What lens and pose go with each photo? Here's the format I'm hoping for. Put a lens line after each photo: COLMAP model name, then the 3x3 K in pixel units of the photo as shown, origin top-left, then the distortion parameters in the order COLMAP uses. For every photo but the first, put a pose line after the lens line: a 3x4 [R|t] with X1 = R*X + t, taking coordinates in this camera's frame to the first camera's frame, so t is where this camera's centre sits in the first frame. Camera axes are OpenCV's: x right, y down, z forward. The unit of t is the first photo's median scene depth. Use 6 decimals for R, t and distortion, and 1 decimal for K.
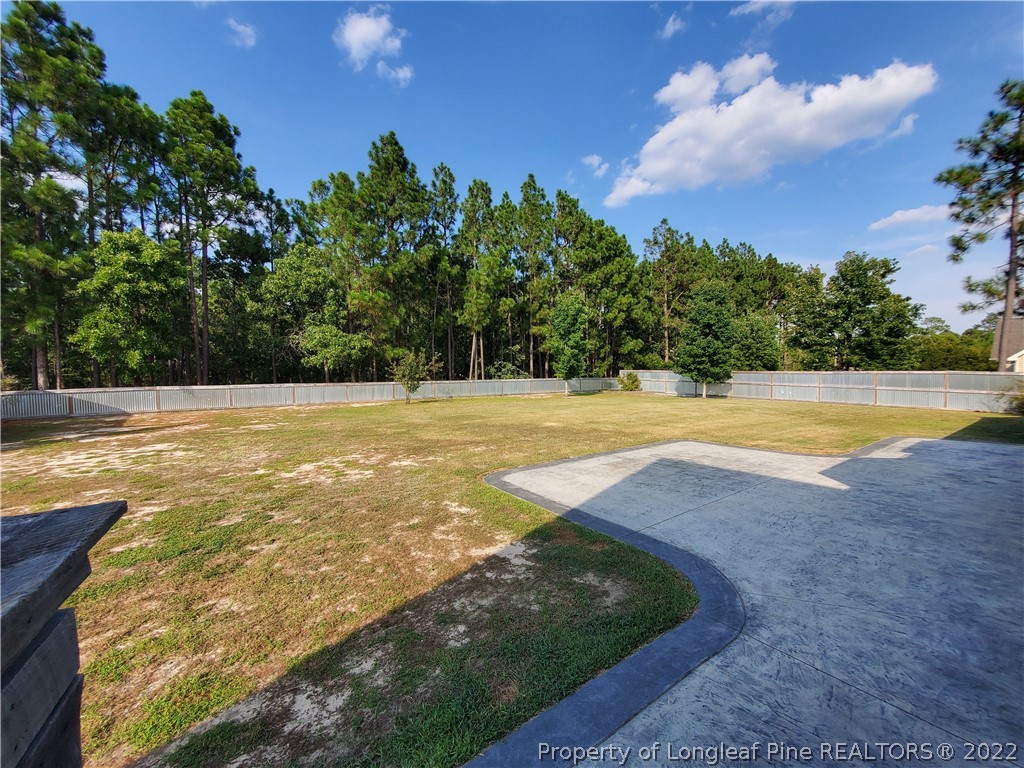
lens RADIAL K [[407.1, 0, 514.5], [0, 407.1, 388.9], [0, 0, 1]] dist [0.000278, -0.000789]
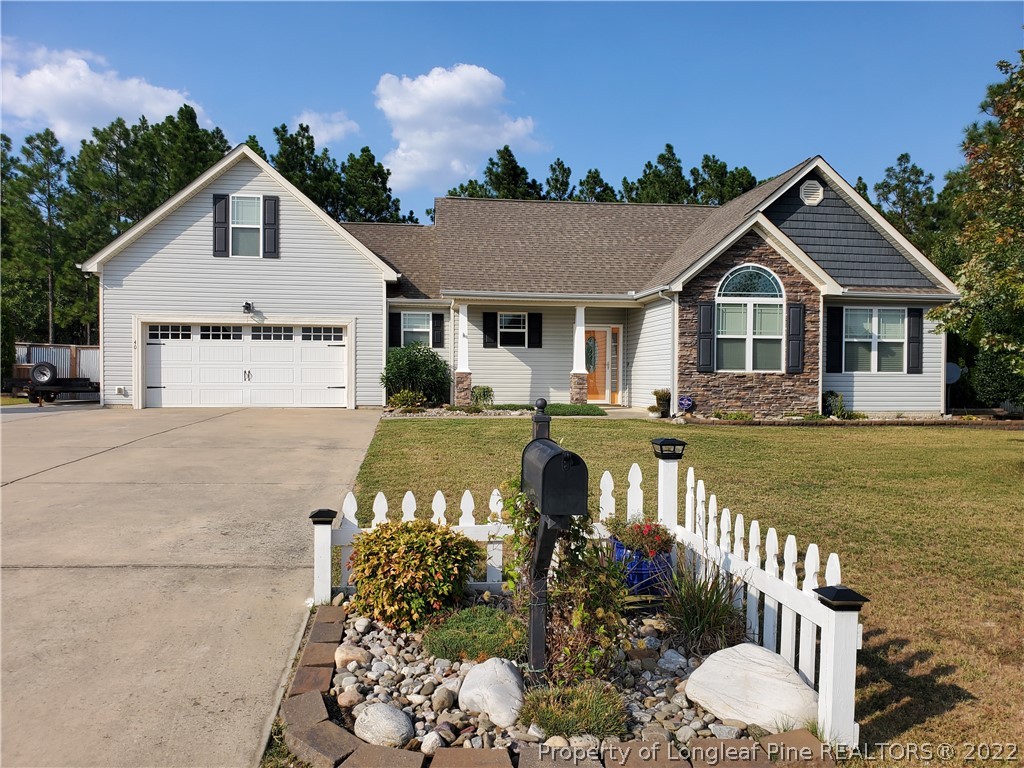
lens RADIAL K [[801.7, 0, 510.5], [0, 801.7, 383.5], [0, 0, 1]] dist [0.005484, 0.005874]
pose [[0.889161, 0.039447, -0.455890, 1.205818], [-0.047507, 0.998852, -0.006228, 0.044137], [0.455121, 0.027195, 0.890014, -1.522395]]
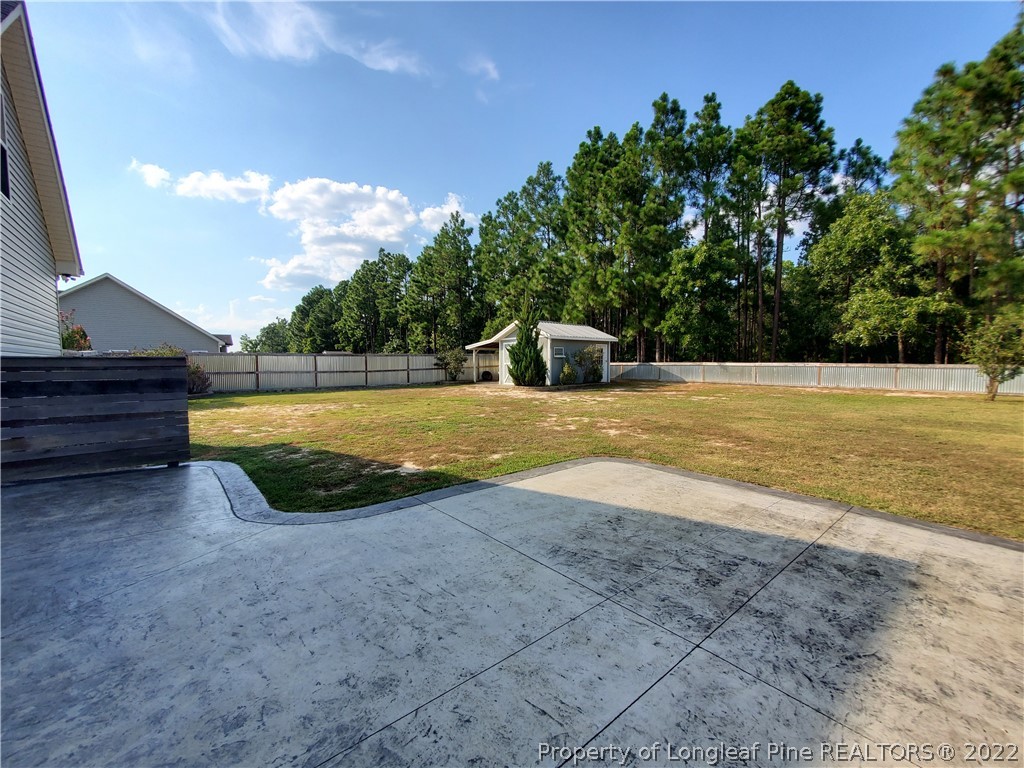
lens RADIAL K [[407.1, 0, 514.5], [0, 407.1, 388.9], [0, 0, 1]] dist [0.000278, -0.000789]
pose [[0.091493, 0.081902, -0.992432, 0.362229], [-0.042357, 0.996030, 0.078294, 0.002024], [0.994904, 0.034873, 0.094599, 0.326834]]
